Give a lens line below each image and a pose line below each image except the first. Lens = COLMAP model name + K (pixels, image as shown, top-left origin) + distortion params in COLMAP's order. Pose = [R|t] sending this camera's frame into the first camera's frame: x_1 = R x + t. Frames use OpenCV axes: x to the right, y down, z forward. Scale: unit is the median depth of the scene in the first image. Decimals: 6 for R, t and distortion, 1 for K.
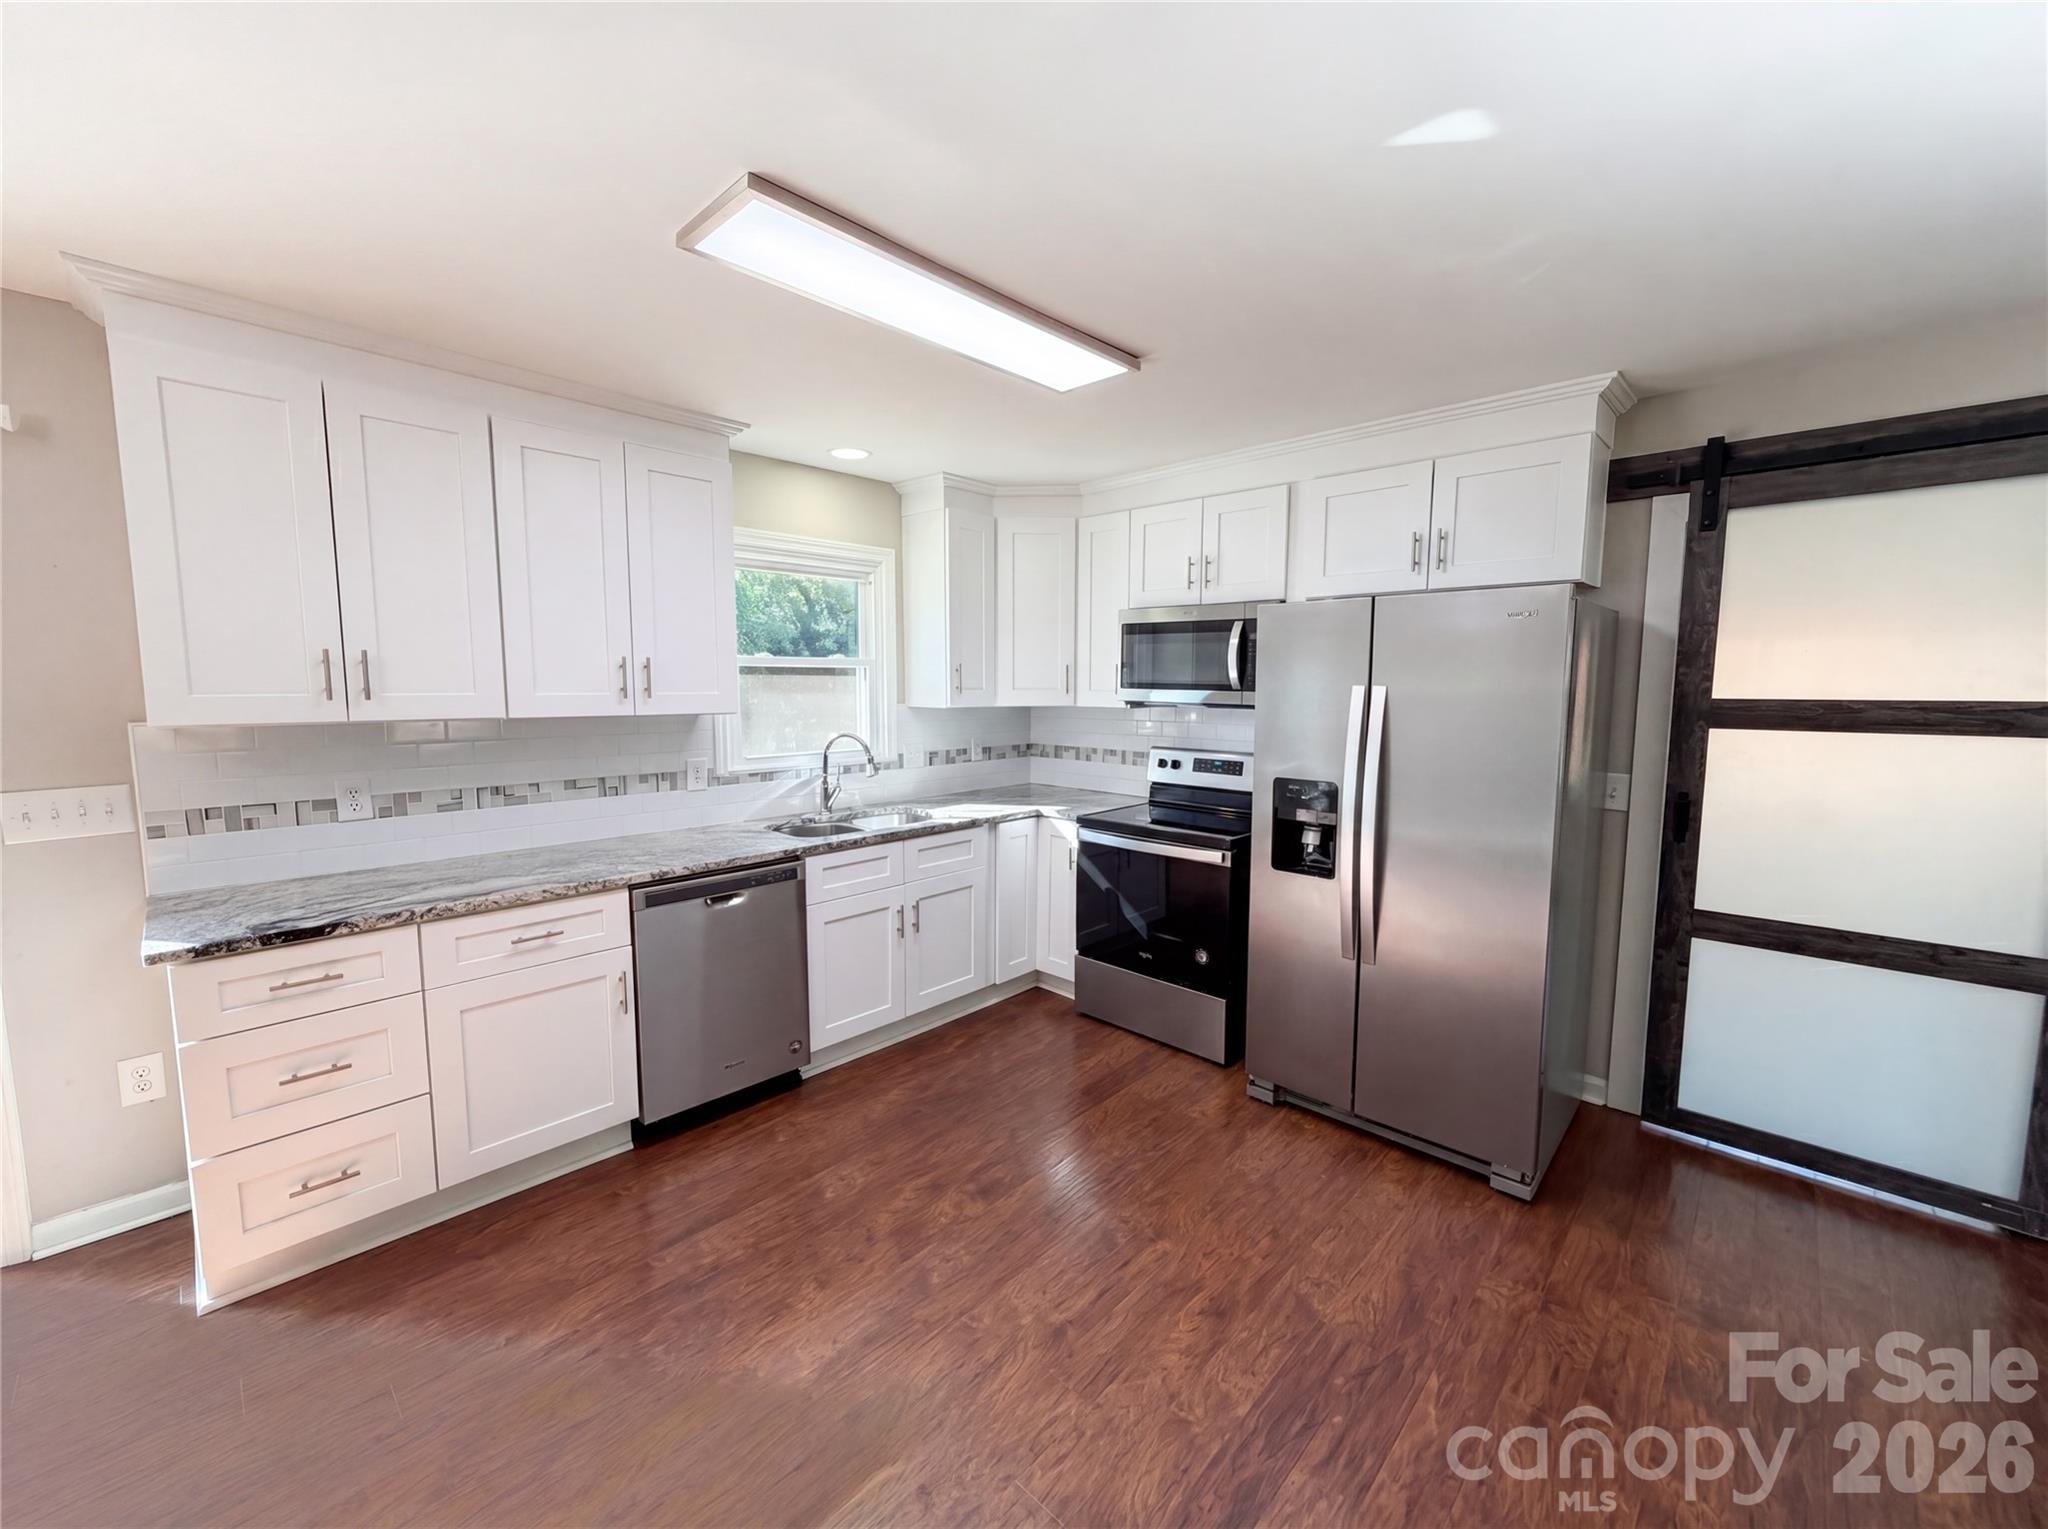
lens RADIAL K [[829.1, 0, 1024.9], [0, 829.1, 760.8], [0, 0, 1]] dist [0.008359, 0.000393]
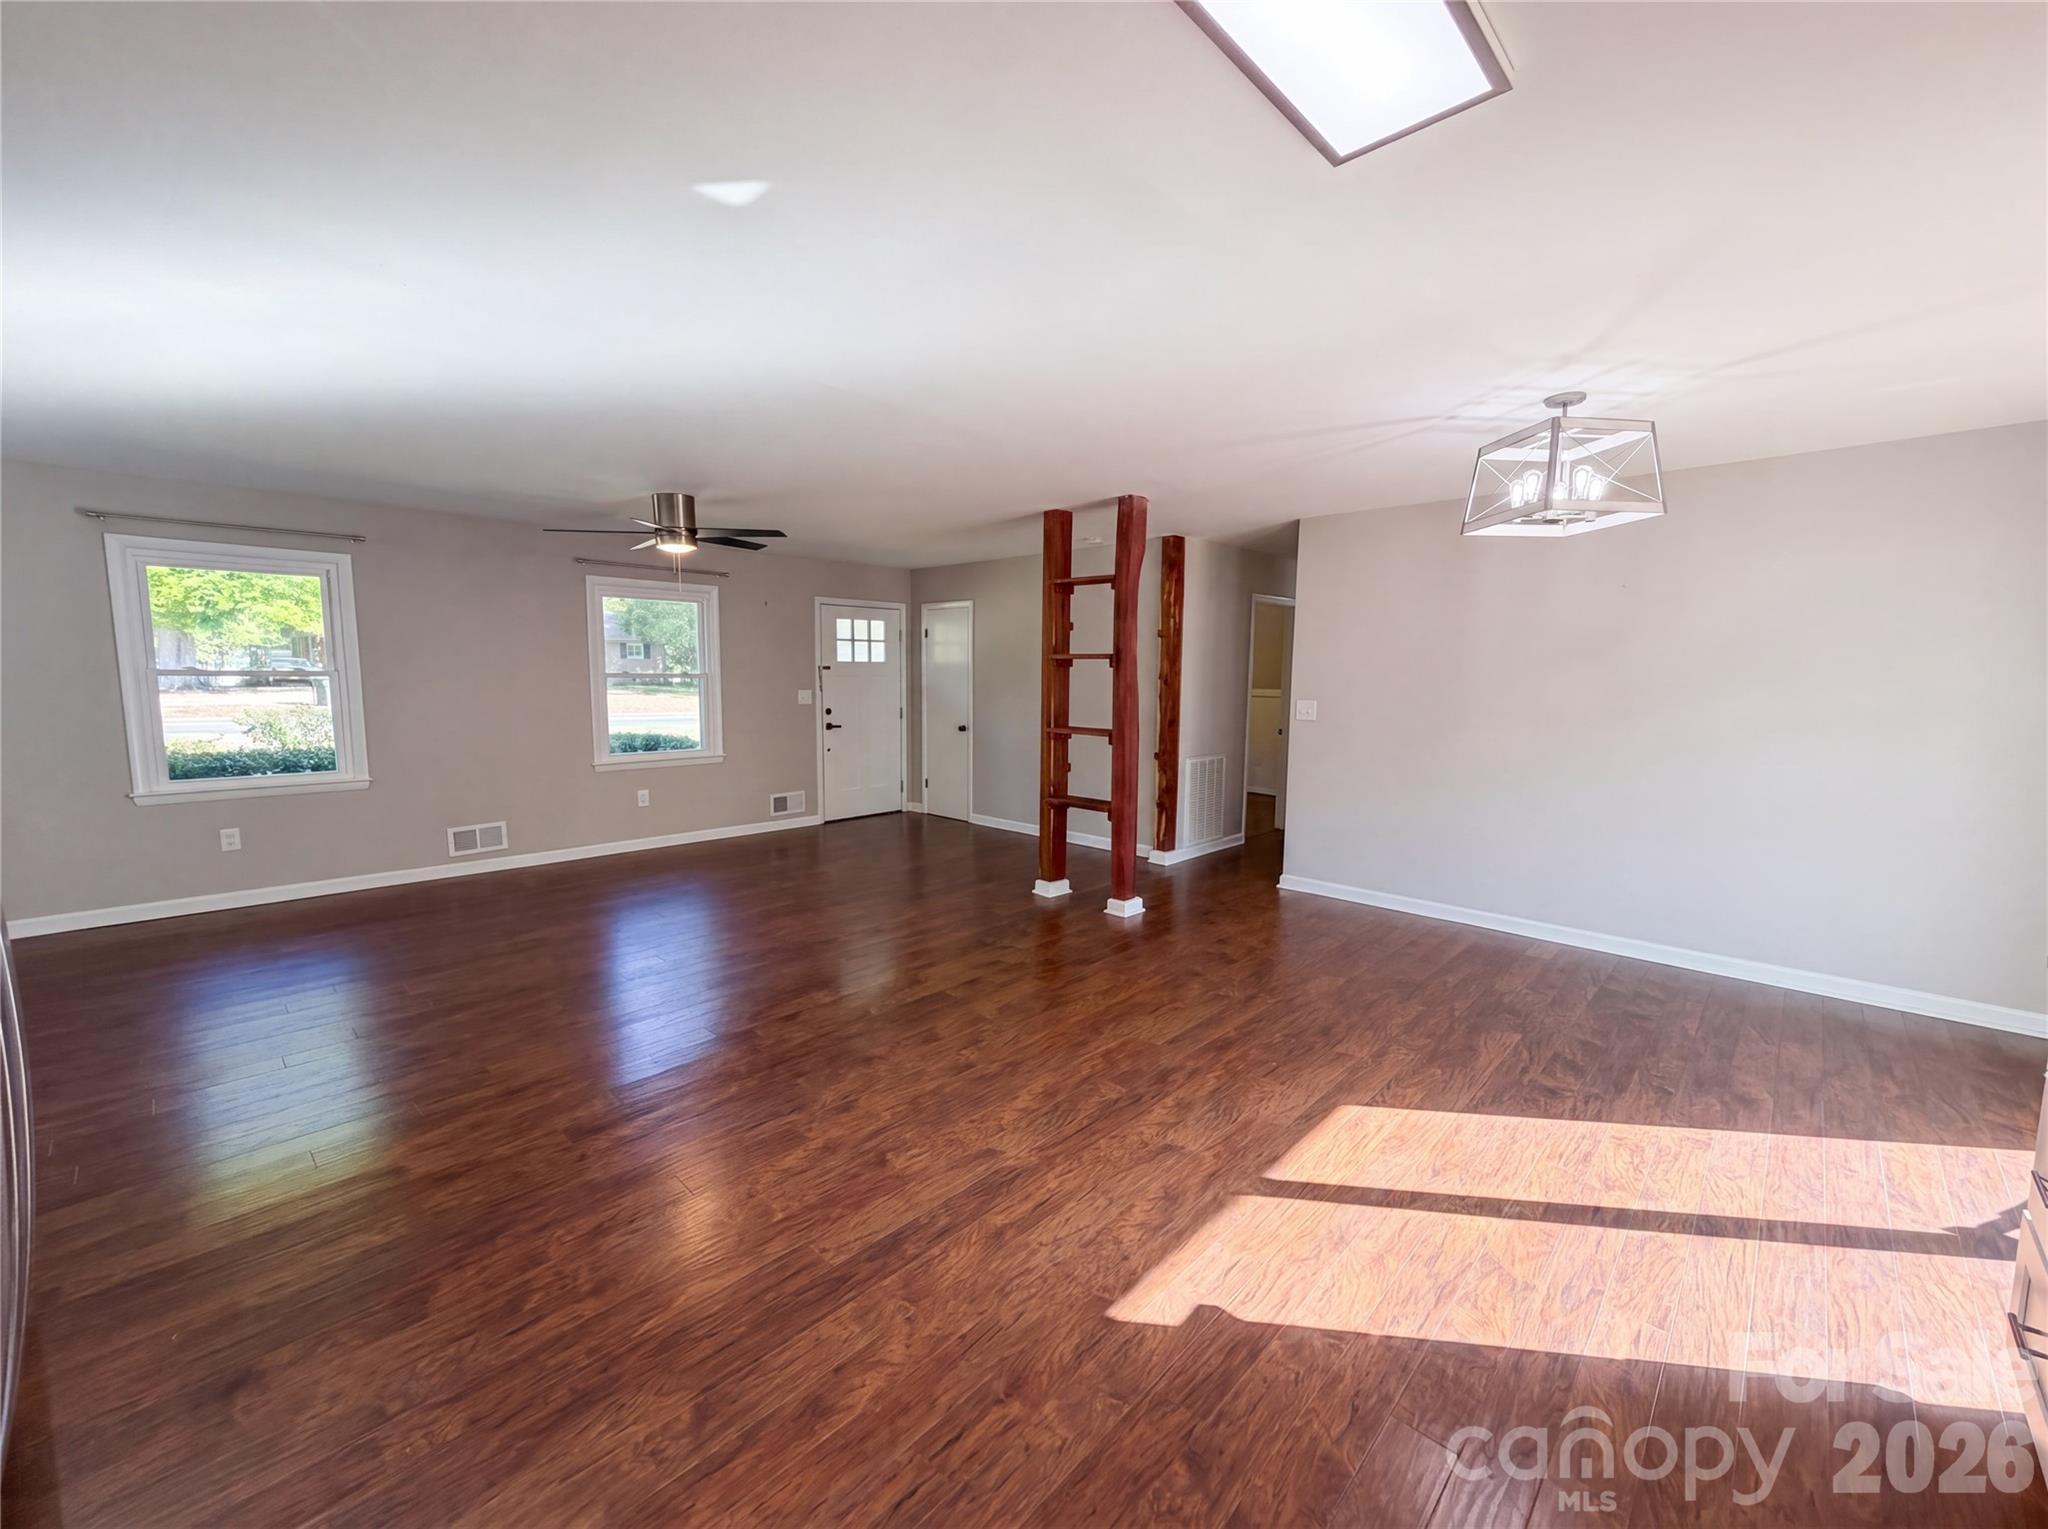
lens RADIAL K [[829.1, 0, 1020.4], [0, 829.1, 765.8], [0, 0, 1]] dist [0.008359, 0.000393]
pose [[-0.999809, -0.019463, 0.001723, 0.029947], [-0.018653, 0.976998, 0.212429, -0.089258], [-0.005818, 0.212357, -0.977175, 1.138481]]
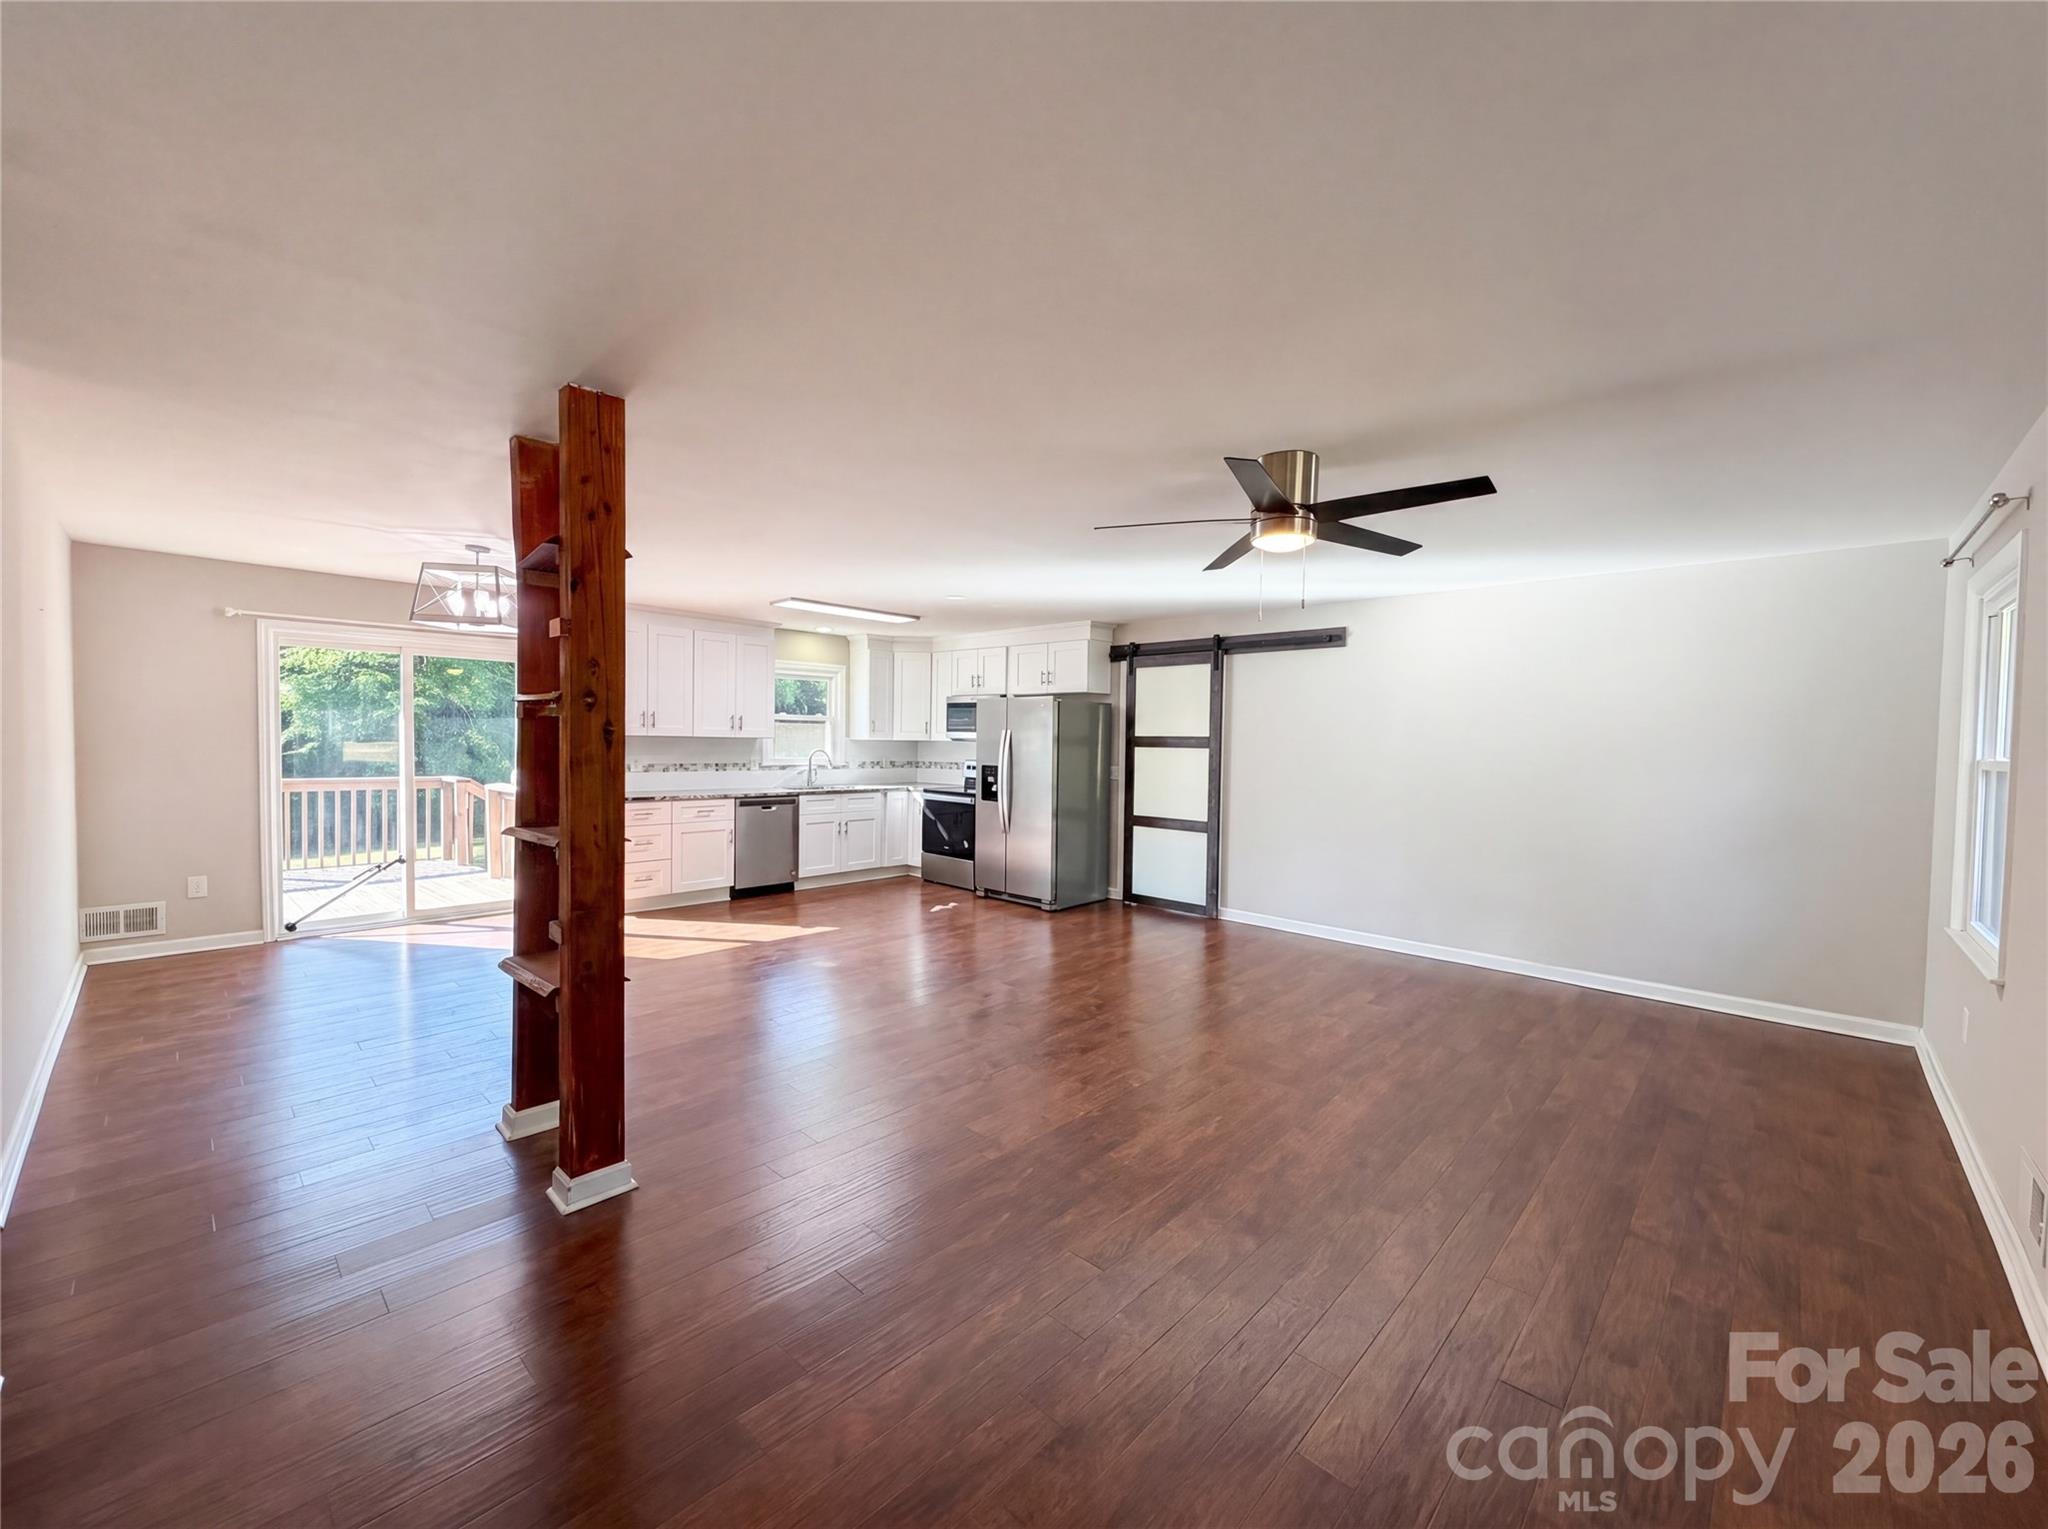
lens RADIAL K [[829.1, 0, 1023.0], [0, 829.1, 763.7], [0, 0, 1]] dist [0.008359, 0.000393]
pose [[0.999876, 0.014890, -0.005149, 0.364115], [-0.015196, 0.997725, -0.065678, 0.151263], [0.004159, 0.065748, 0.997828, -1.295096]]
